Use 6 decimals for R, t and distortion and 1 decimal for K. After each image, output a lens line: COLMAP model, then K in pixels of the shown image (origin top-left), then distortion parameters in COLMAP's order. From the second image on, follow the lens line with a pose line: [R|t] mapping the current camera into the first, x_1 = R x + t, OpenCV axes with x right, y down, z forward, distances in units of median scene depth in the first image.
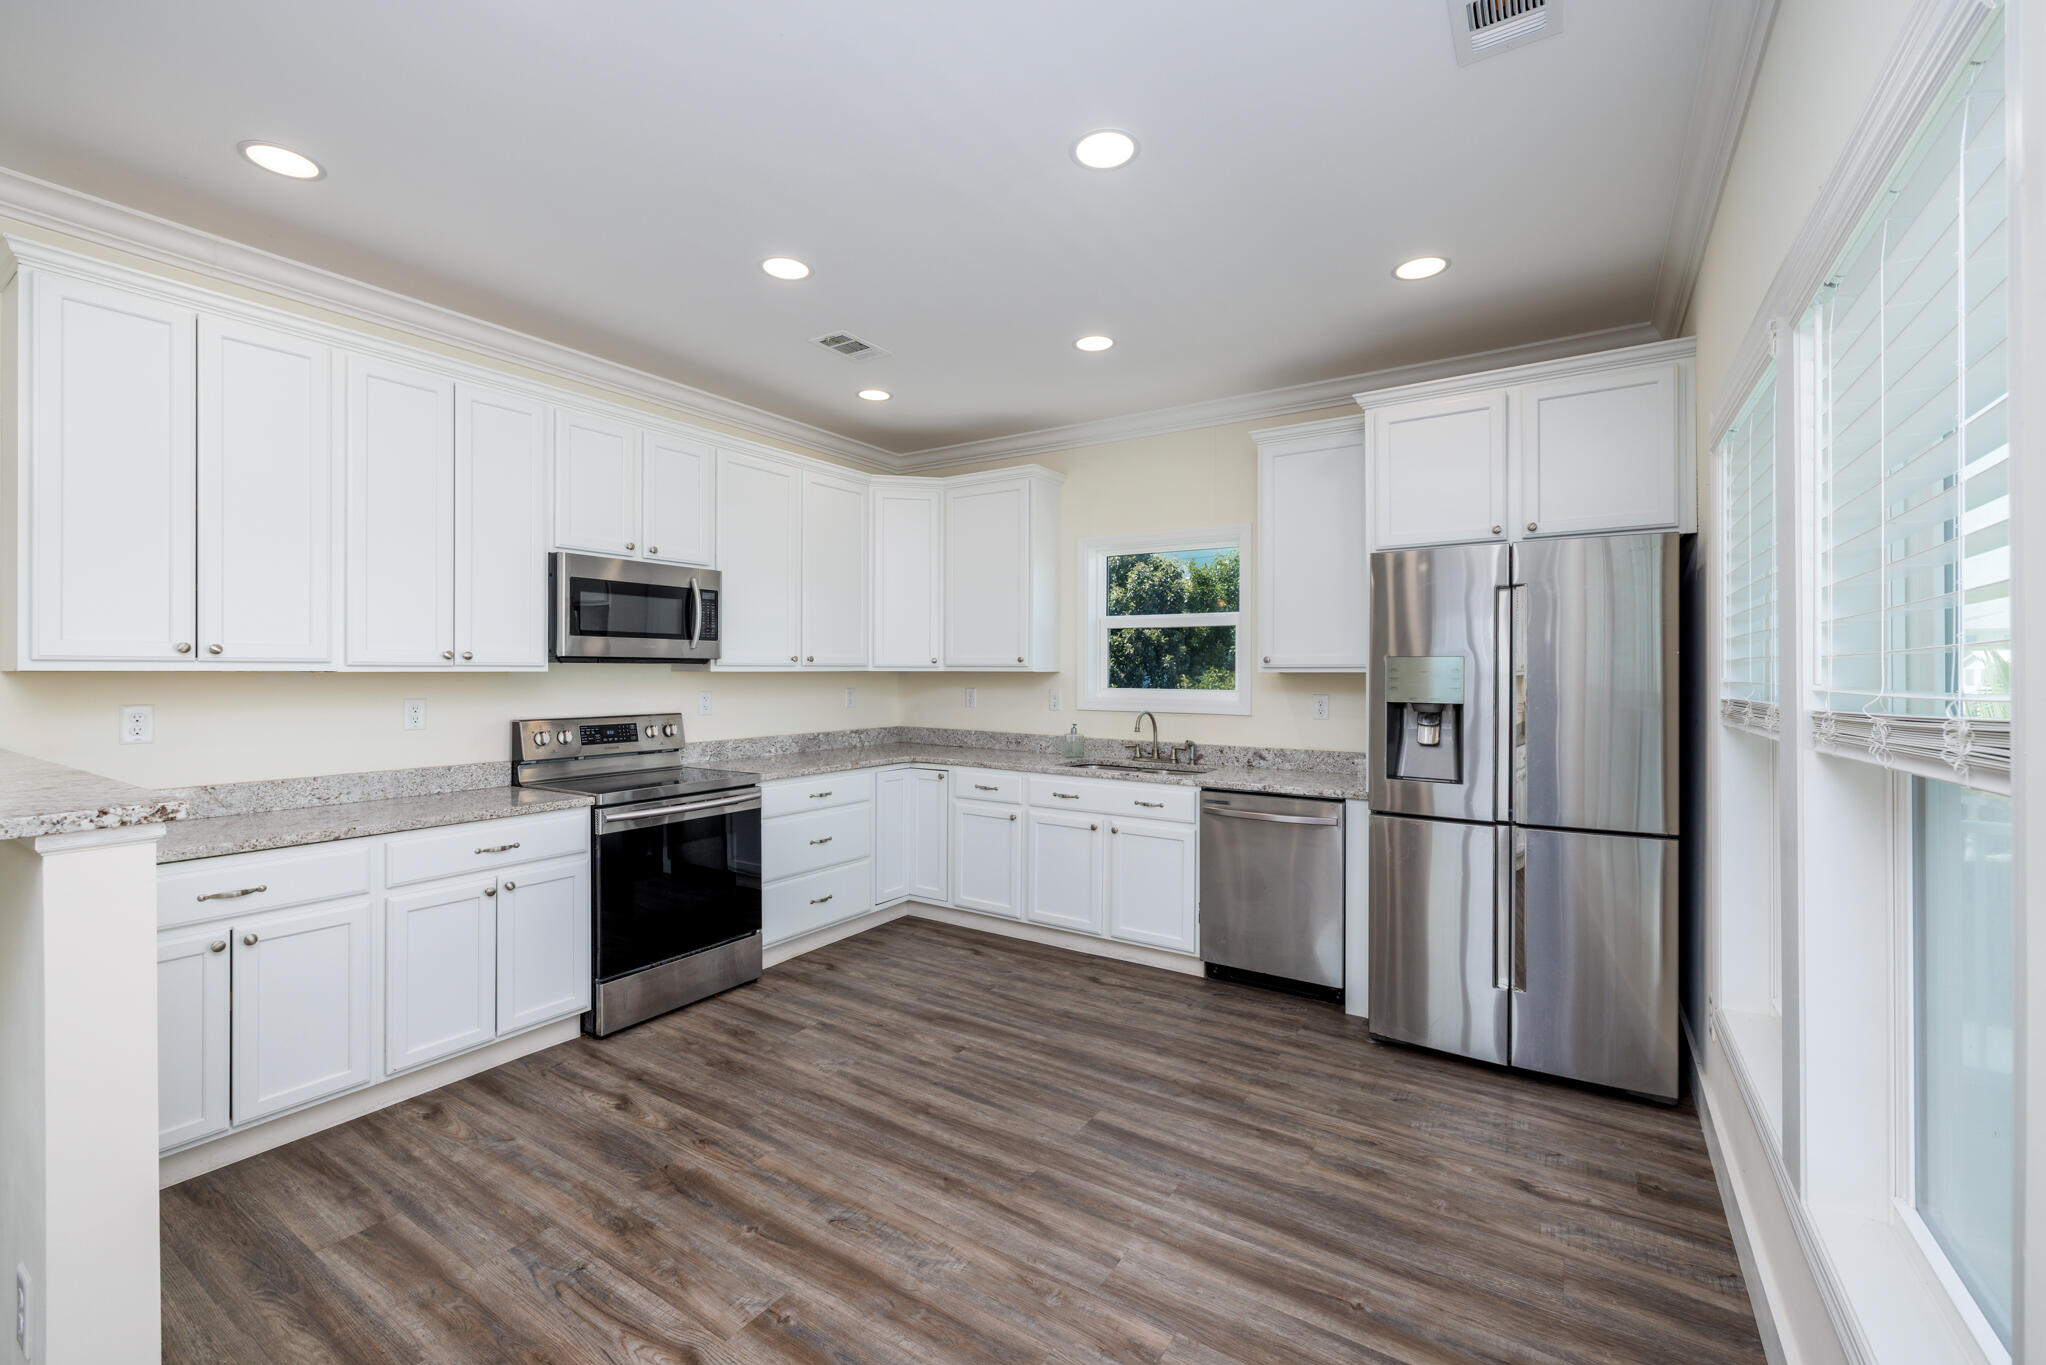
lens RADIAL K [[857.2, 0, 1007.3], [0, 857.2, 674.6], [0, 0, 1]] dist [0.000619, -0.000098]
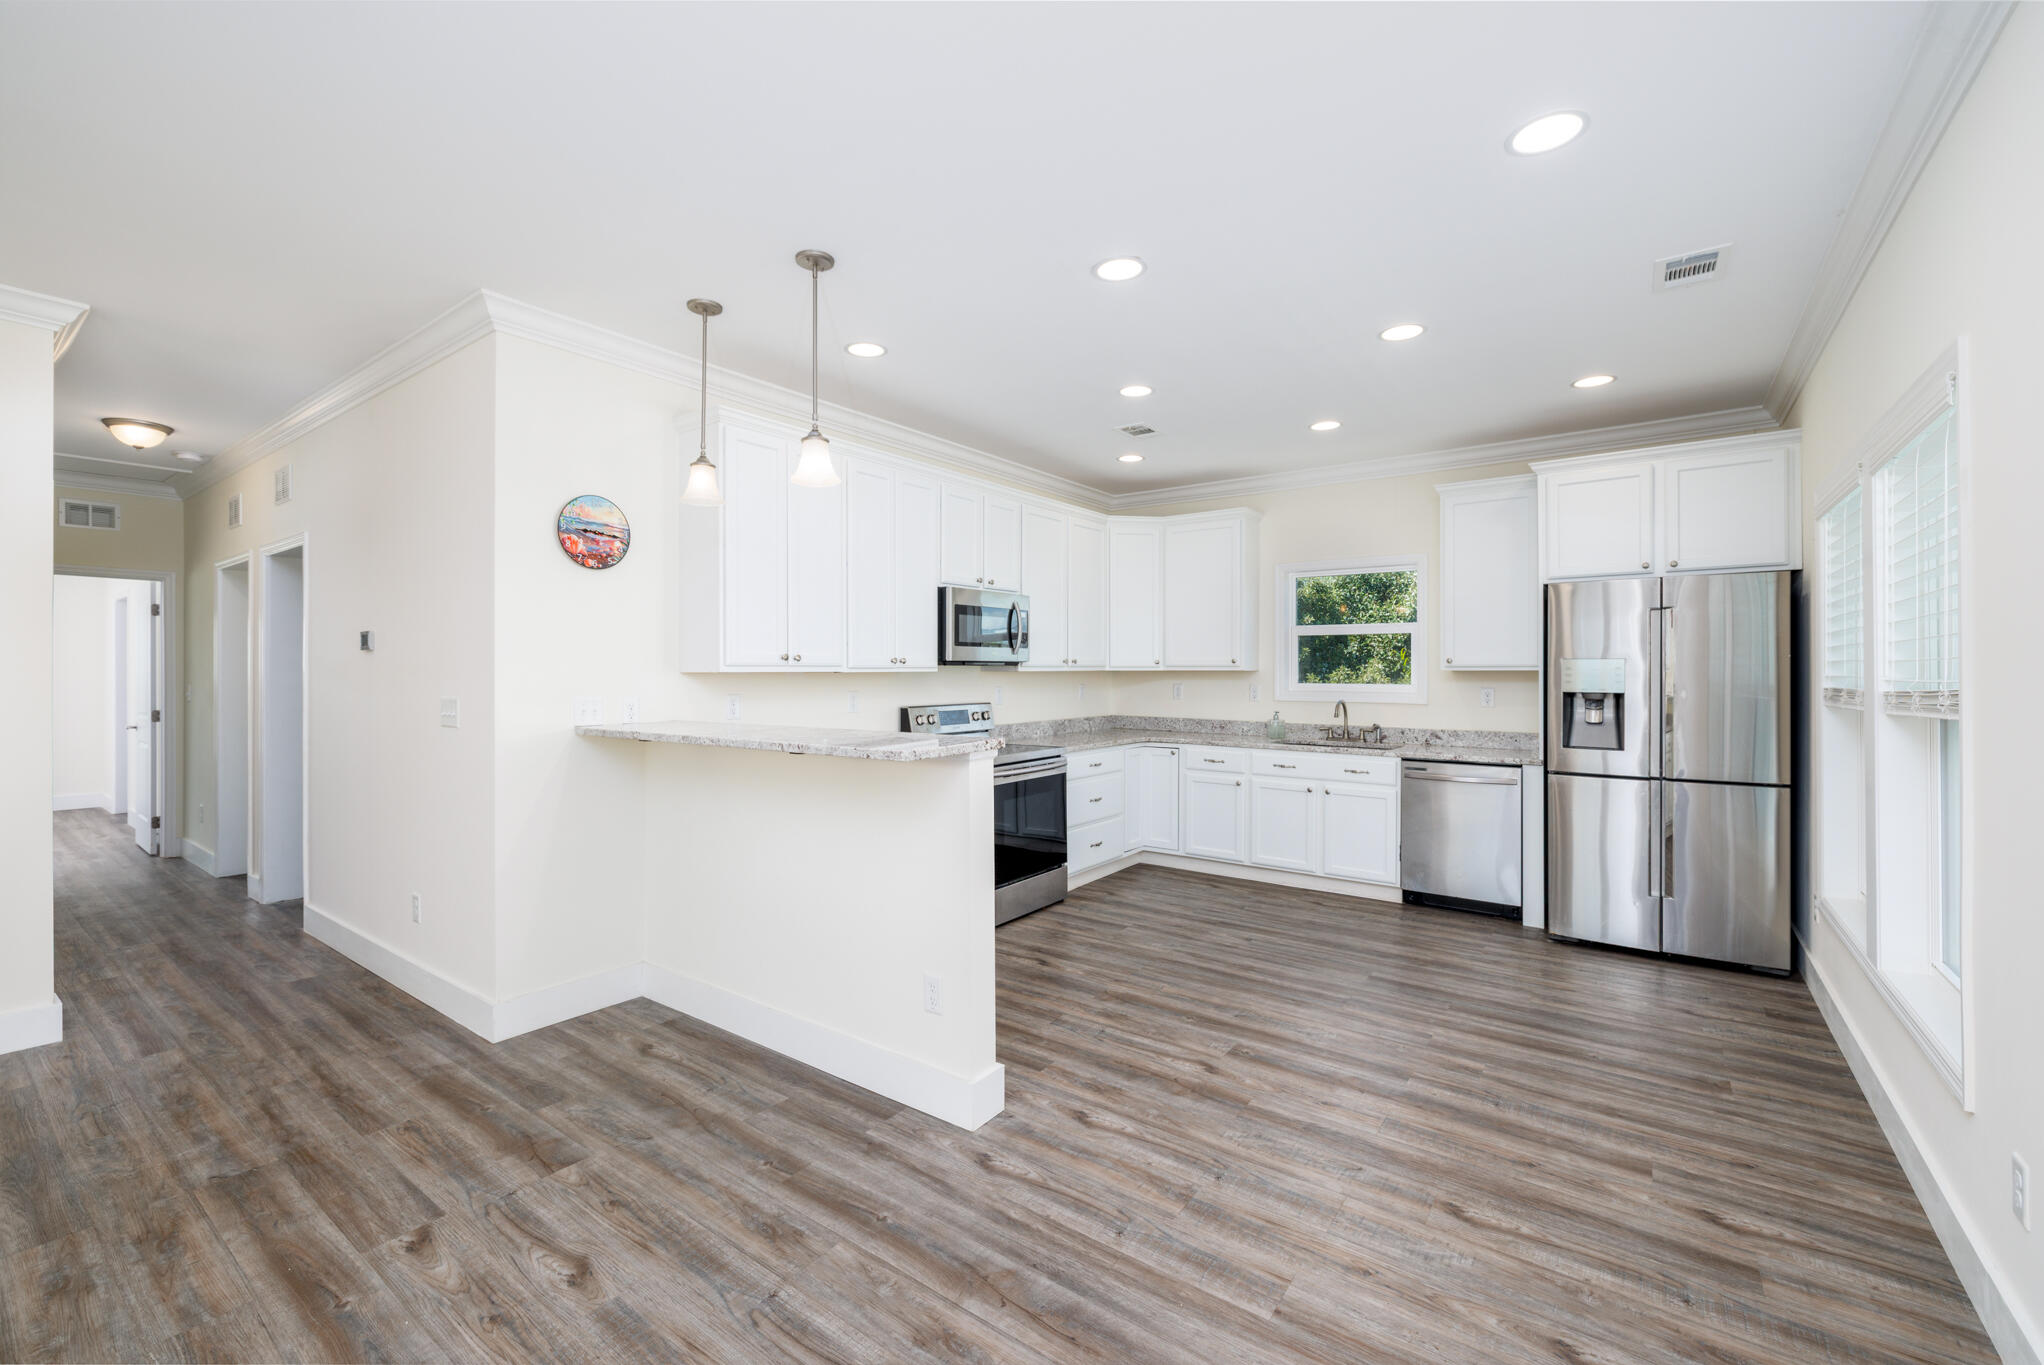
lens RADIAL K [[856.3, 0, 1004.1], [0, 856.3, 674.4], [0, 0, 1]] dist [0.000619, -0.000098]
pose [[0.998333, -0.003469, -0.057611, -0.351769], [0.003554, 0.999993, 0.001370, -0.000632], [0.057606, -0.001572, 0.998338, -0.397366]]
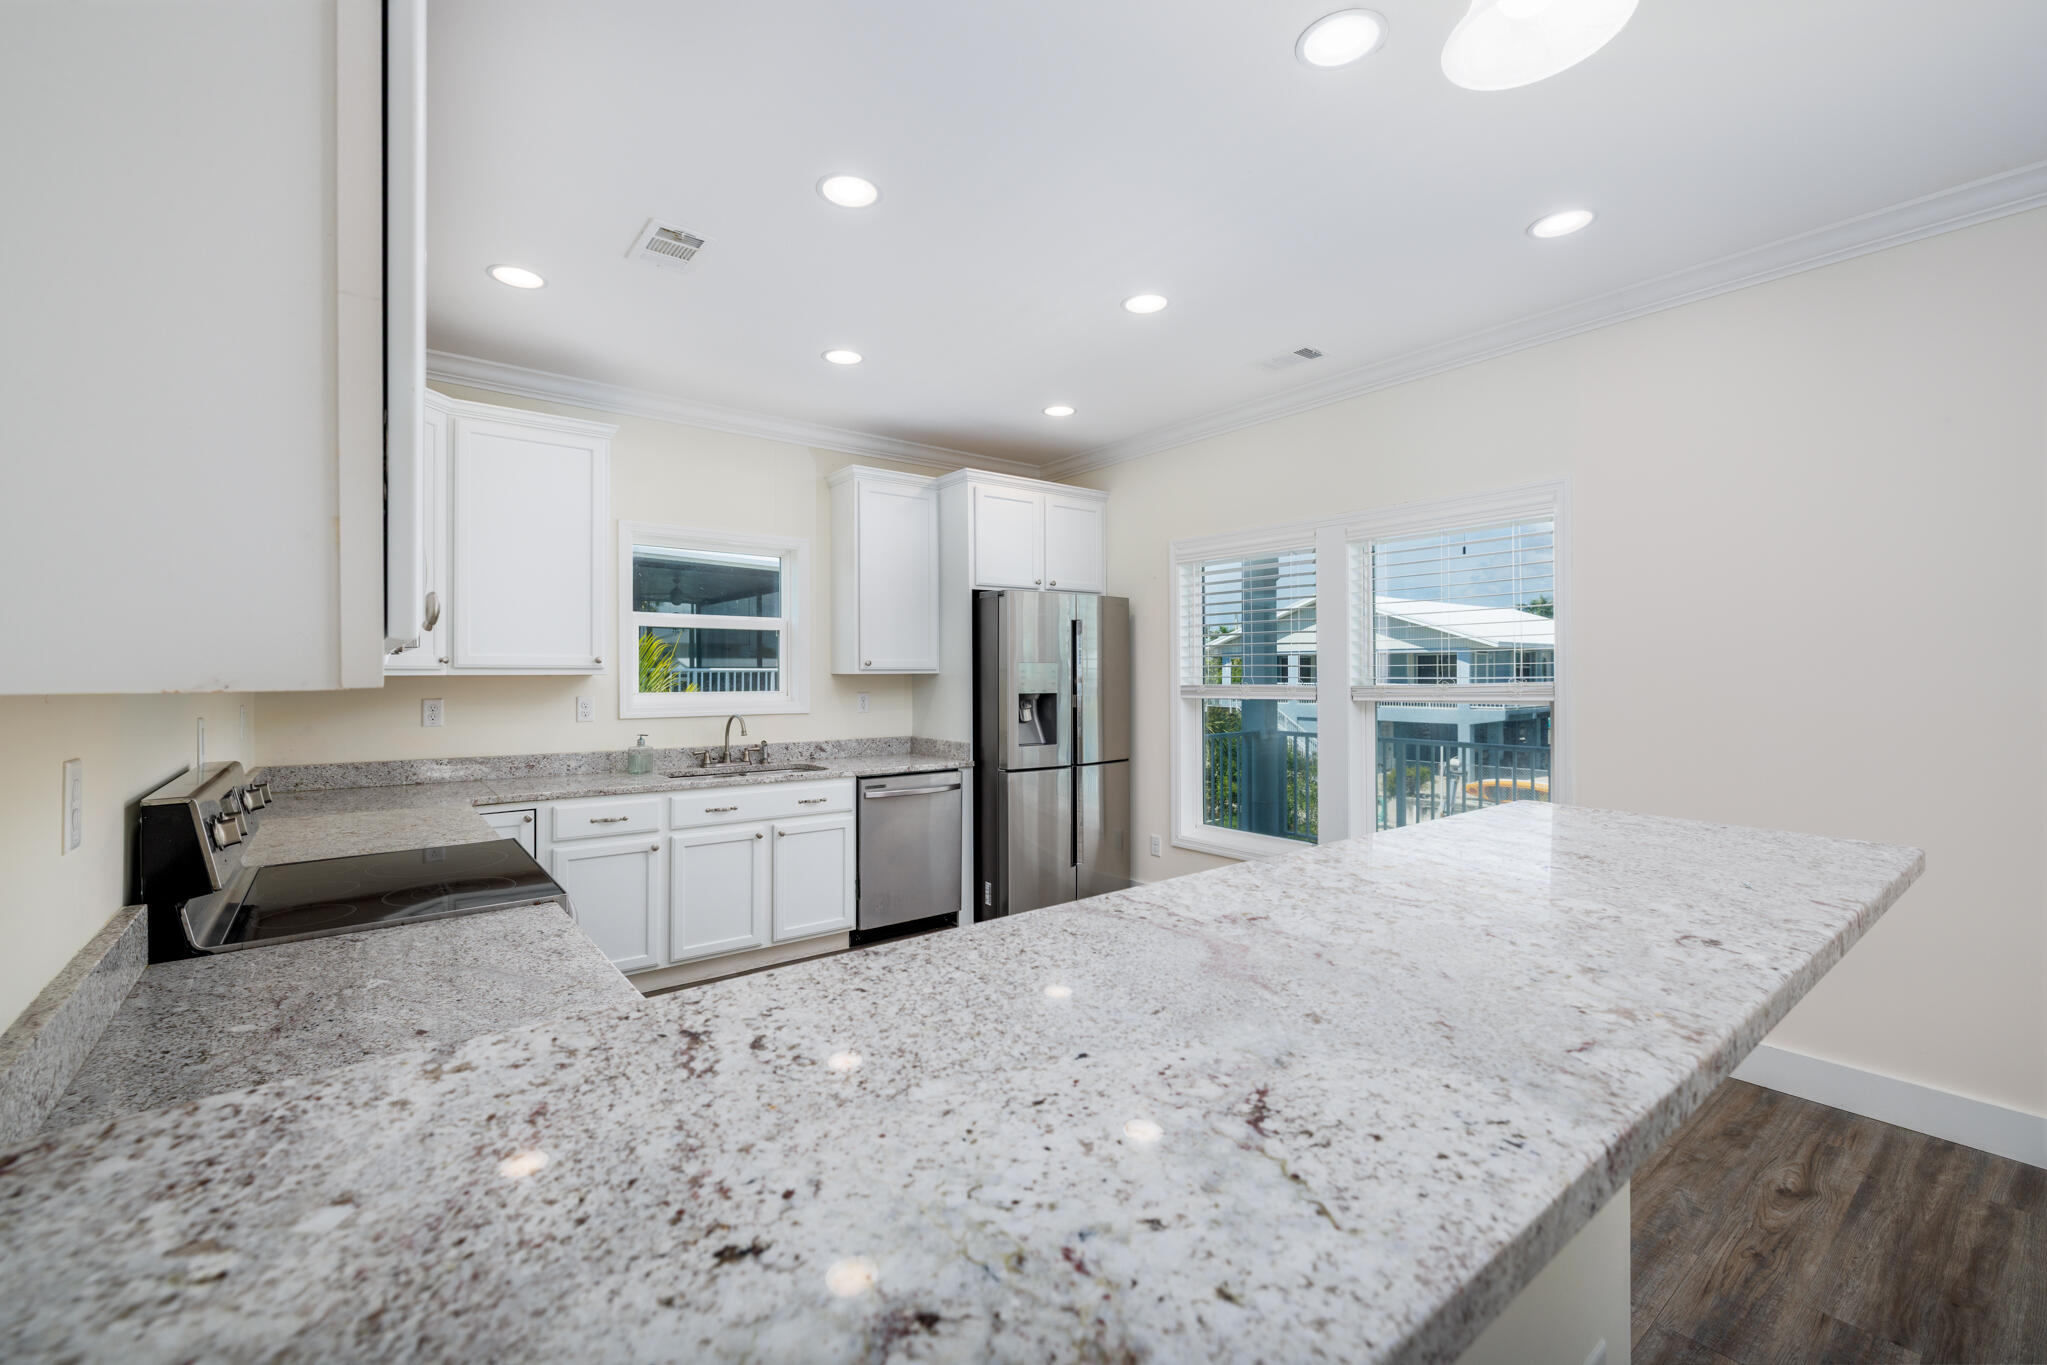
lens RADIAL K [[857.6, 0, 1014.8], [0, 857.6, 672.0], [0, 0, 1]] dist [0.000619, -0.000098]
pose [[0.312444, -0.003404, 0.949930, -0.888031], [0.006353, 0.999979, 0.001494, -0.006459], [-0.949915, 0.005568, 0.312459, 0.522737]]
